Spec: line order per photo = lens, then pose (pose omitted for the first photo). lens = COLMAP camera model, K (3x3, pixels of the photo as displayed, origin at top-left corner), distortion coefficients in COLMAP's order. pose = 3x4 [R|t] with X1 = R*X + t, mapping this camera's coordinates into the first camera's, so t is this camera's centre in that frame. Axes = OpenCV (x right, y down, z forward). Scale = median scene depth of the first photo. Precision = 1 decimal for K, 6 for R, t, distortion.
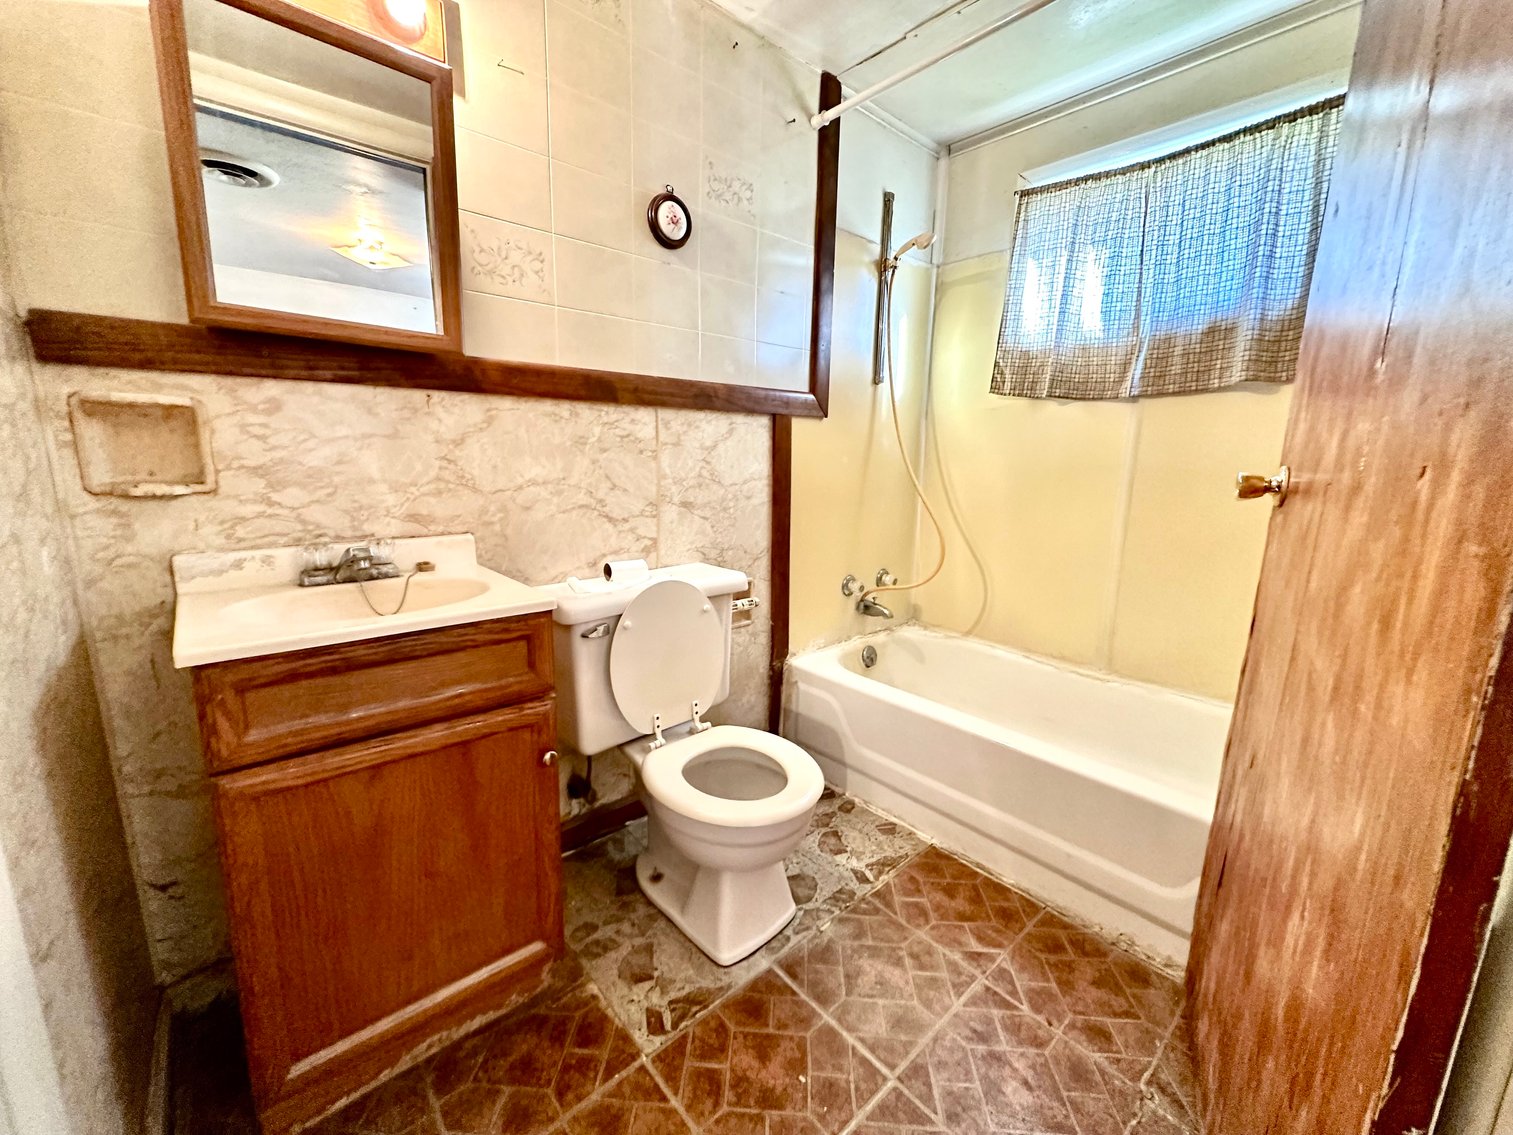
lens RADIAL K [[606.3, 0, 755.2], [0, 606.3, 565.5], [0, 0, 1]] dist [-0.002329, -0.000258]
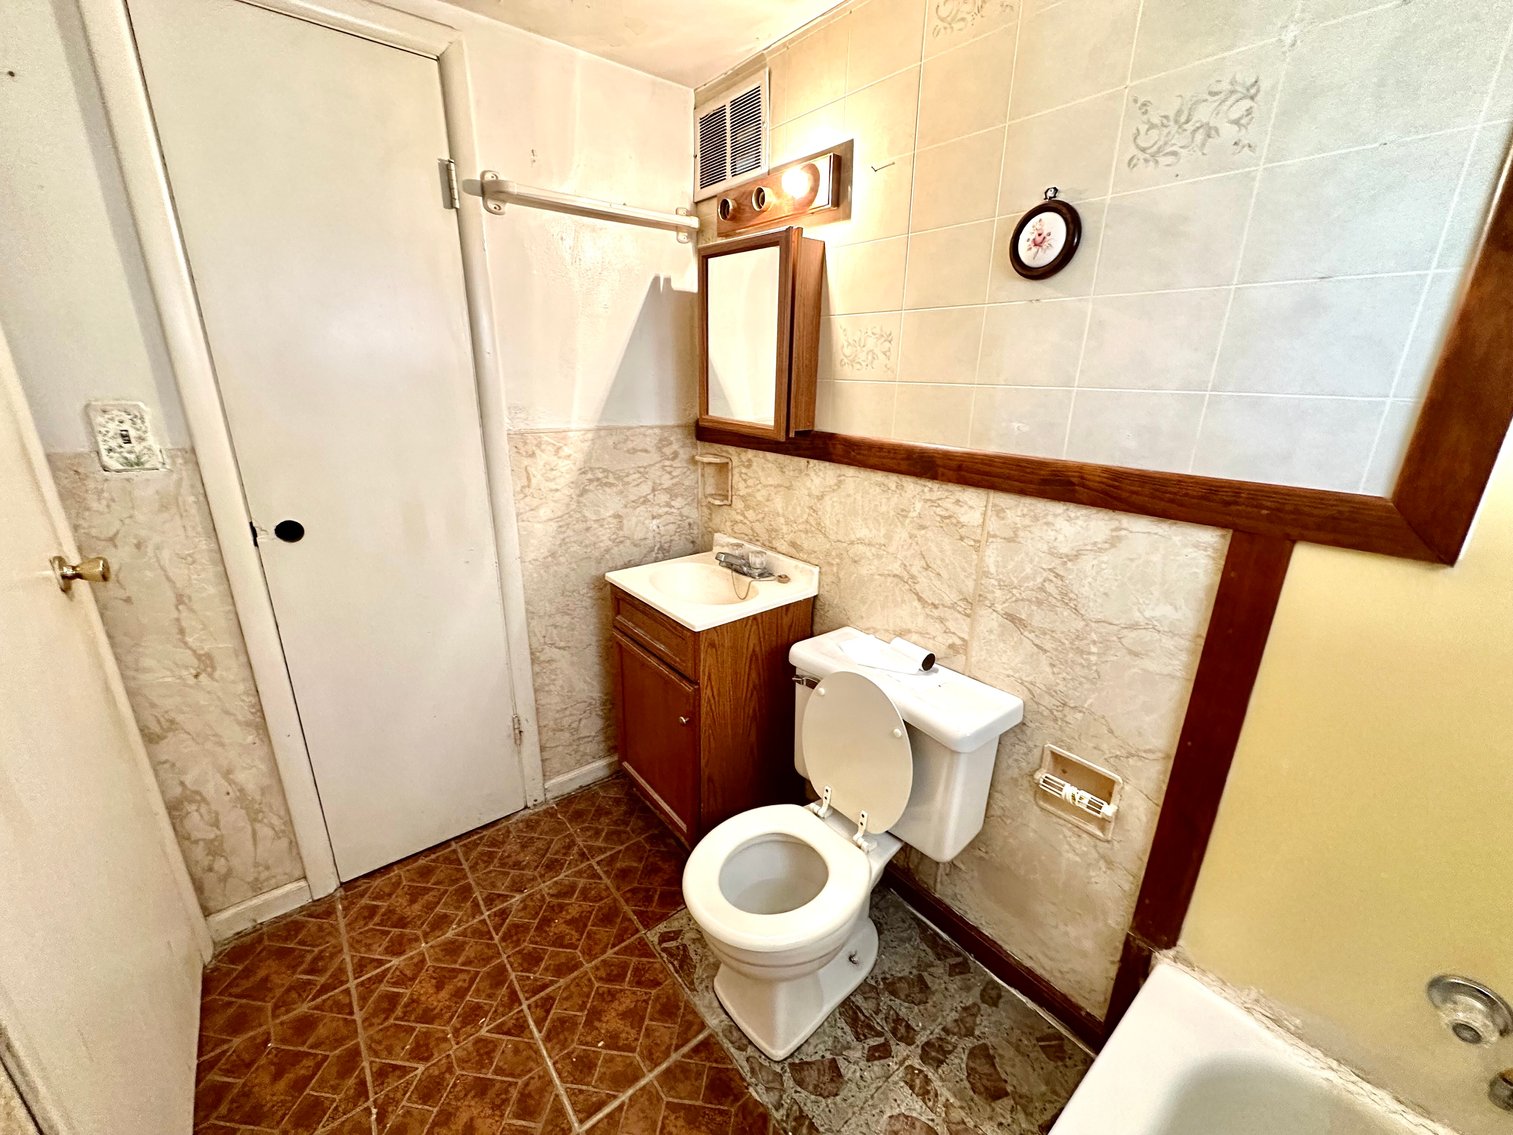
lens RADIAL K [[606.3, 0, 755.2], [0, 606.3, 565.5], [0, 0, 1]] dist [-0.002329, -0.000258]
pose [[-0.051136, 0.288632, -0.956074, 0.751016], [-0.202354, 0.934474, 0.292935, -0.397685], [0.977976, 0.208445, 0.010620, 0.837250]]
